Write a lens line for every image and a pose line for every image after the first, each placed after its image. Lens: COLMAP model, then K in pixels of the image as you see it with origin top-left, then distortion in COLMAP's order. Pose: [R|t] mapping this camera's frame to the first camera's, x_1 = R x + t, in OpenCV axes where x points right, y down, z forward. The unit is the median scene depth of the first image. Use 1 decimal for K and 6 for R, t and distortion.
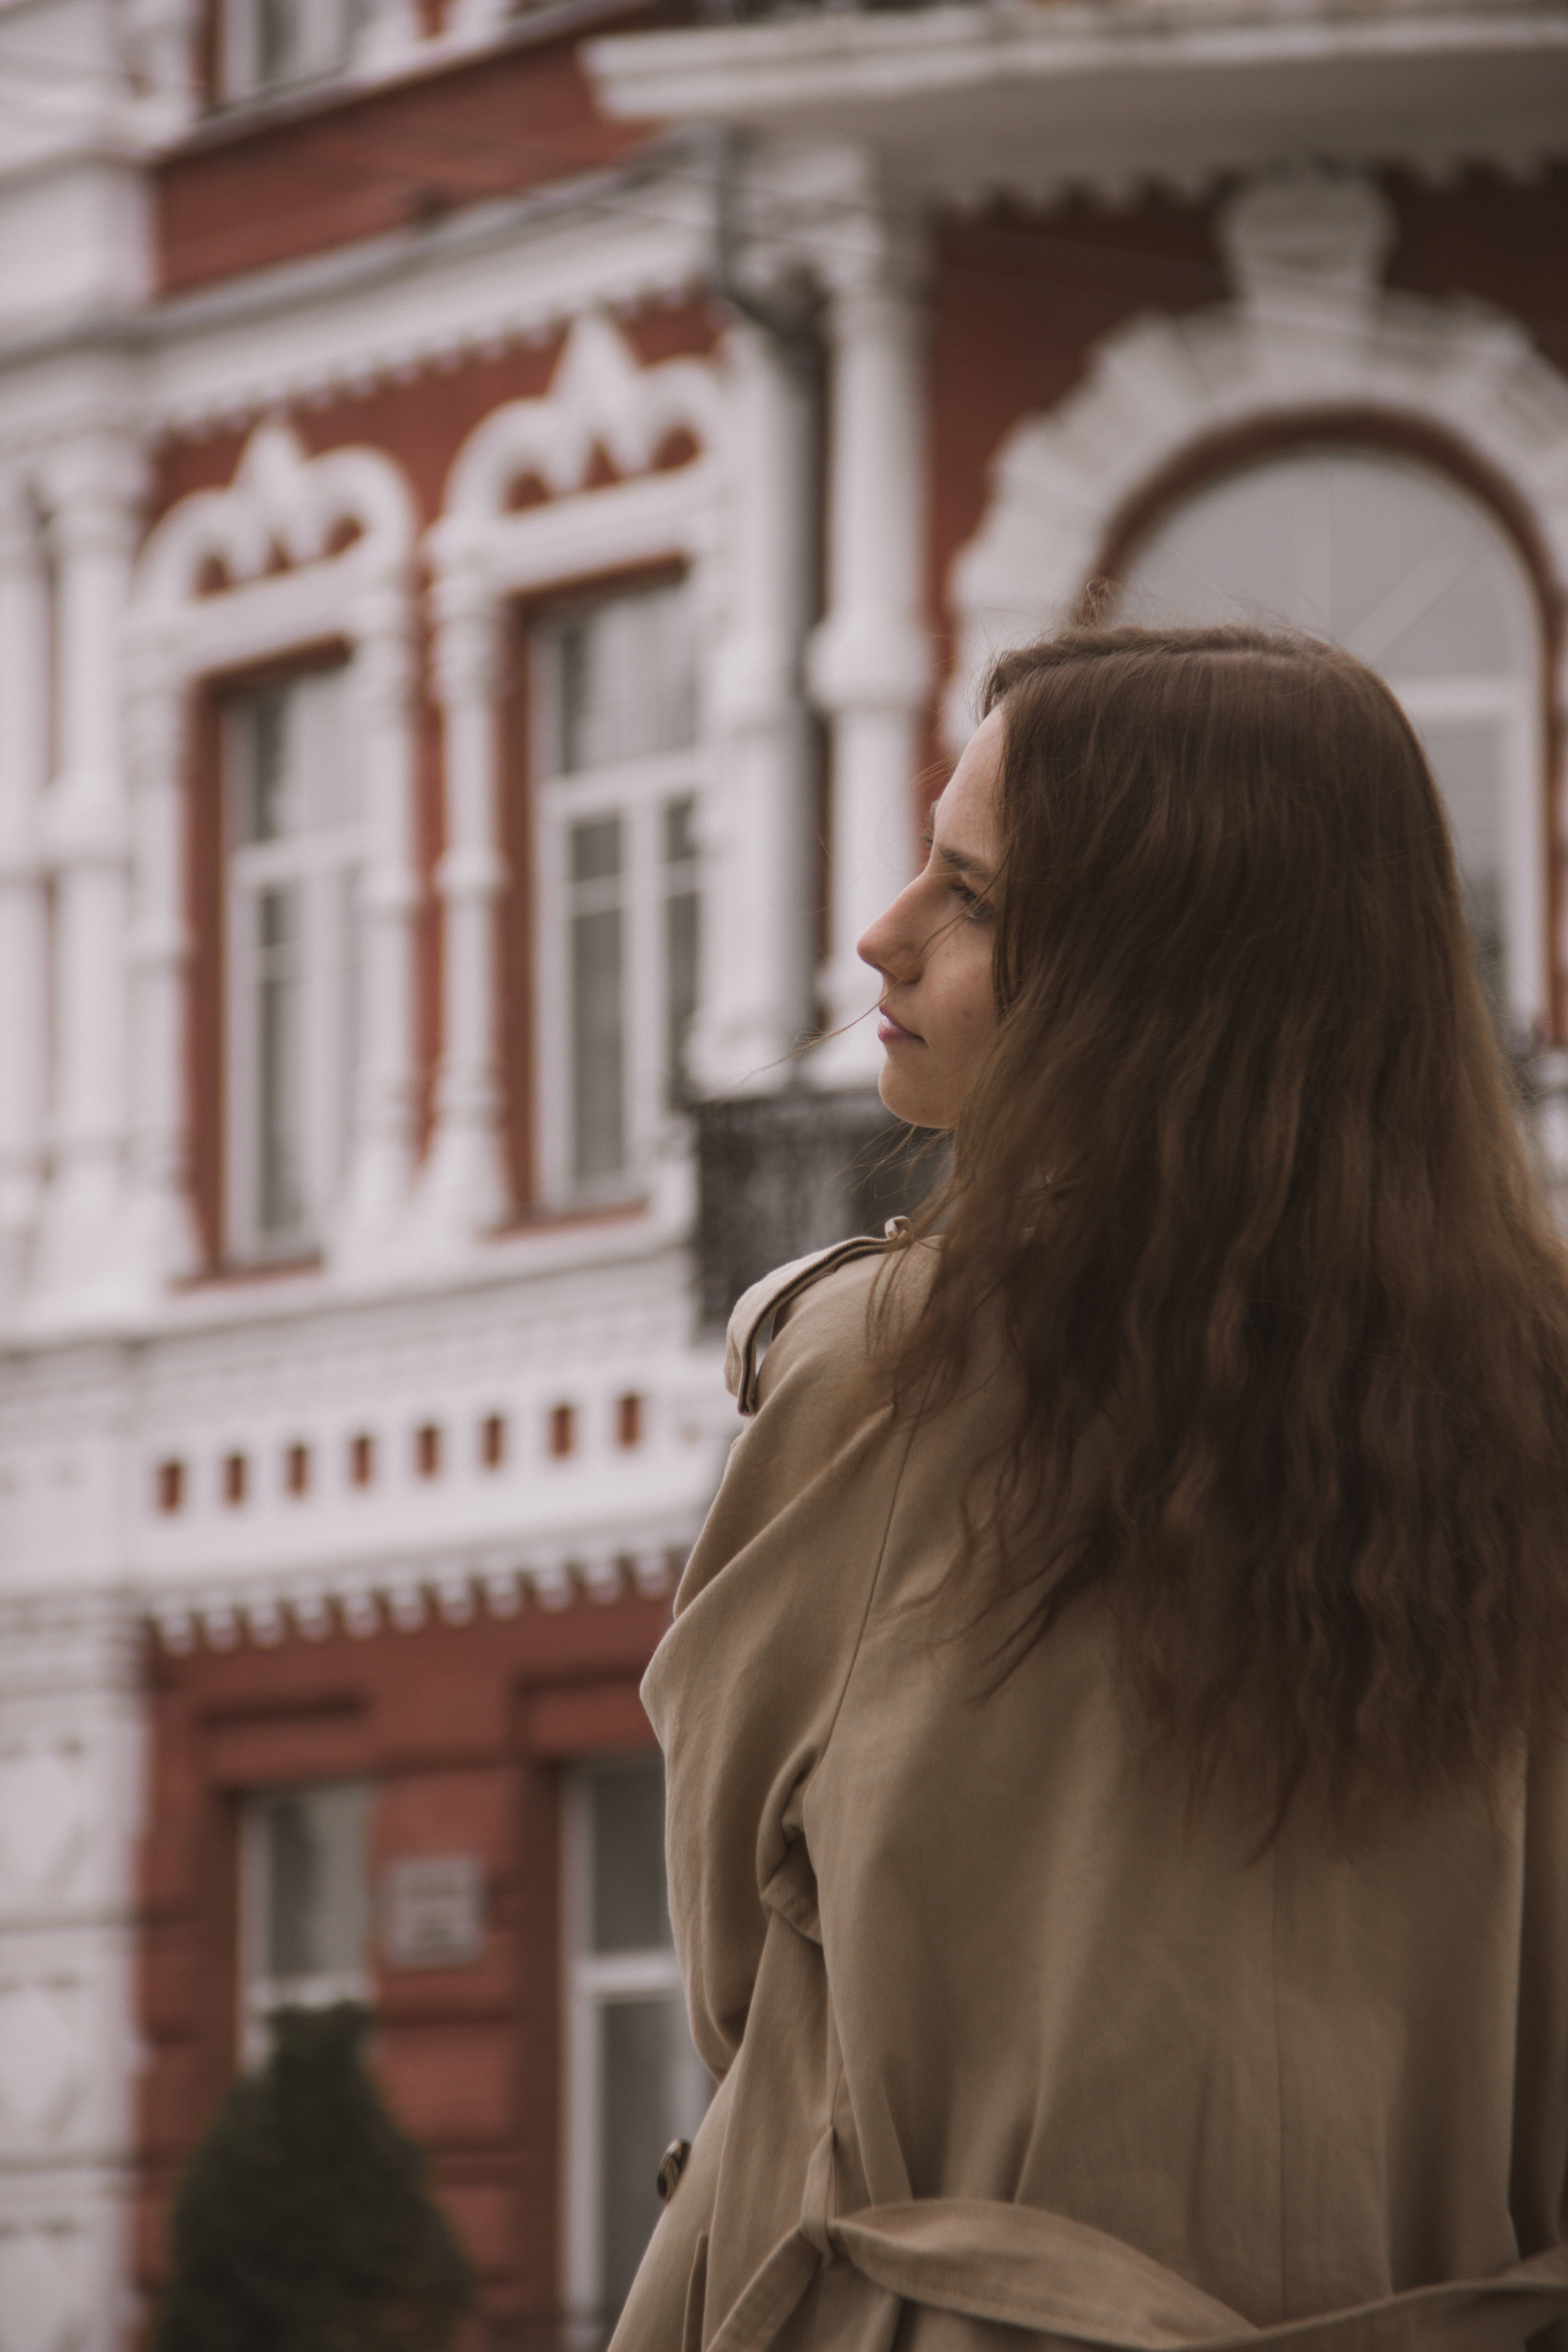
lens RADIAL K [[10180.8, 0, 762.2], [0, 10180.8, 1170.1], [0, 0, 1]] dist [0.905137, 0.000000]
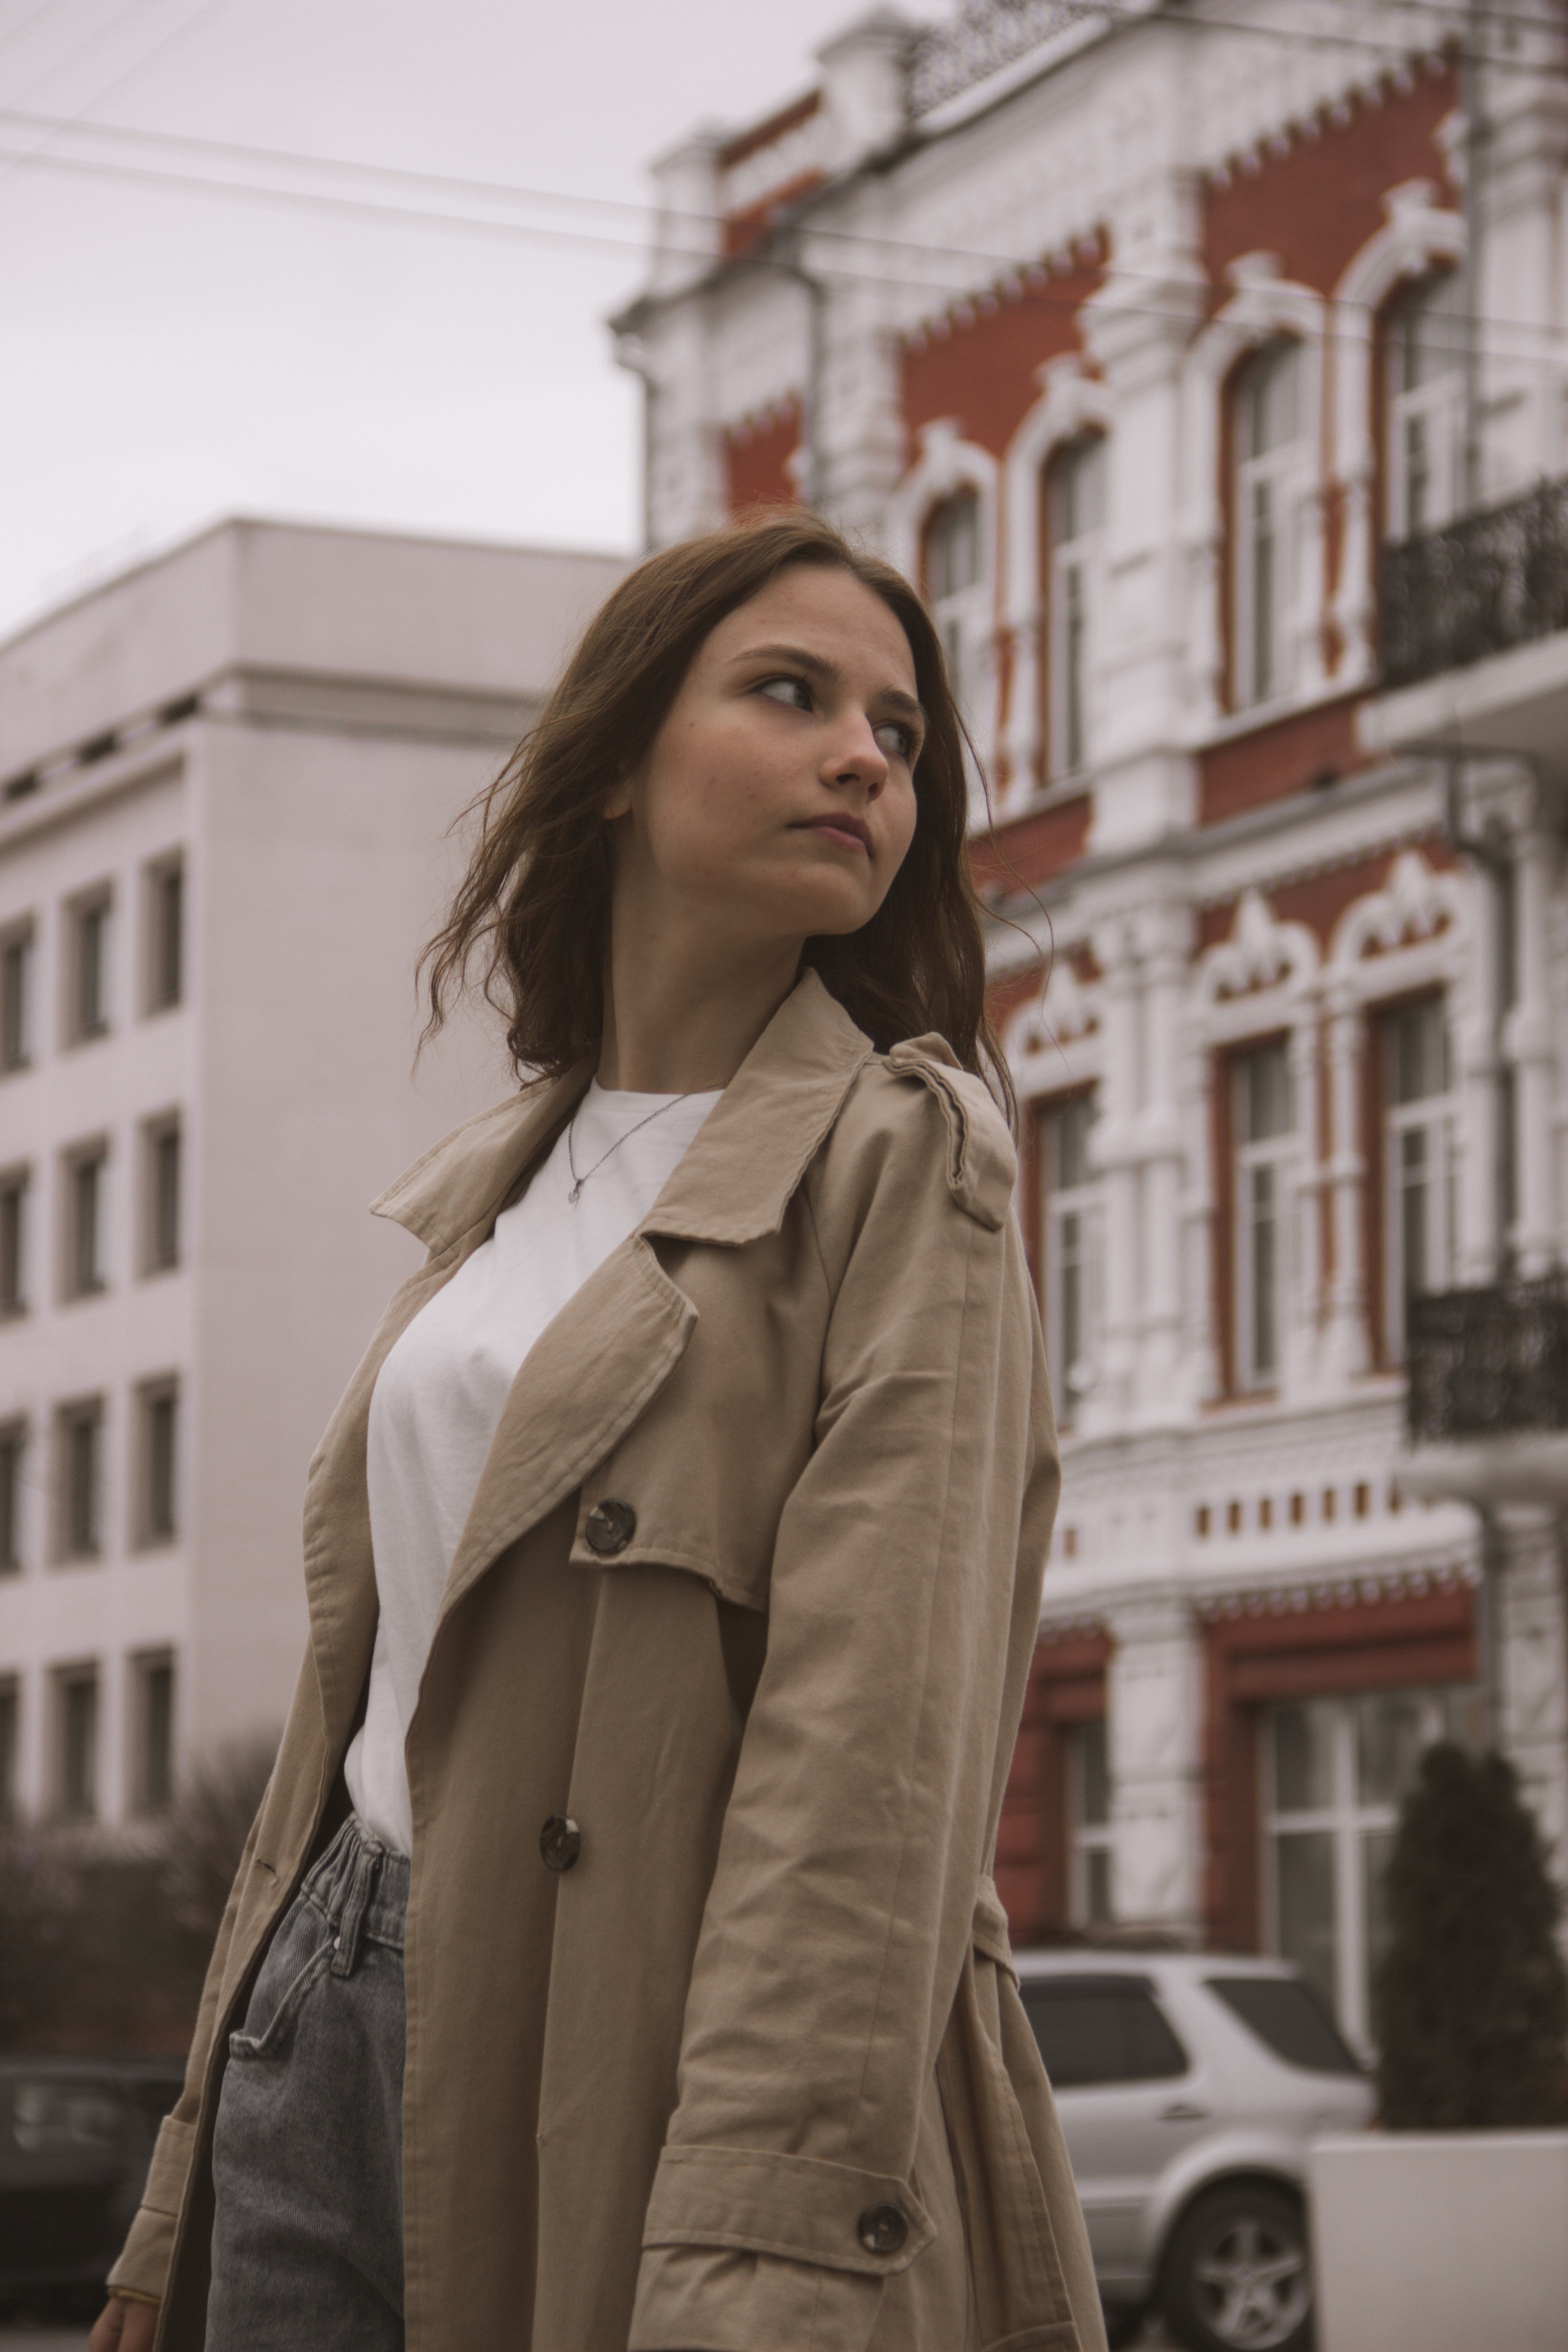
lens RADIAL K [[7204.7, 0, 745.3], [0, 7204.7, 1162.4], [0, 0, 1]] dist [0.648195, 0.000000]
pose [[0.970966, -0.021129, -0.238281, 0.156107], [0.020910, 0.999775, -0.003444, -0.026511], [0.238300, -0.001638, 0.971190, -0.195999]]
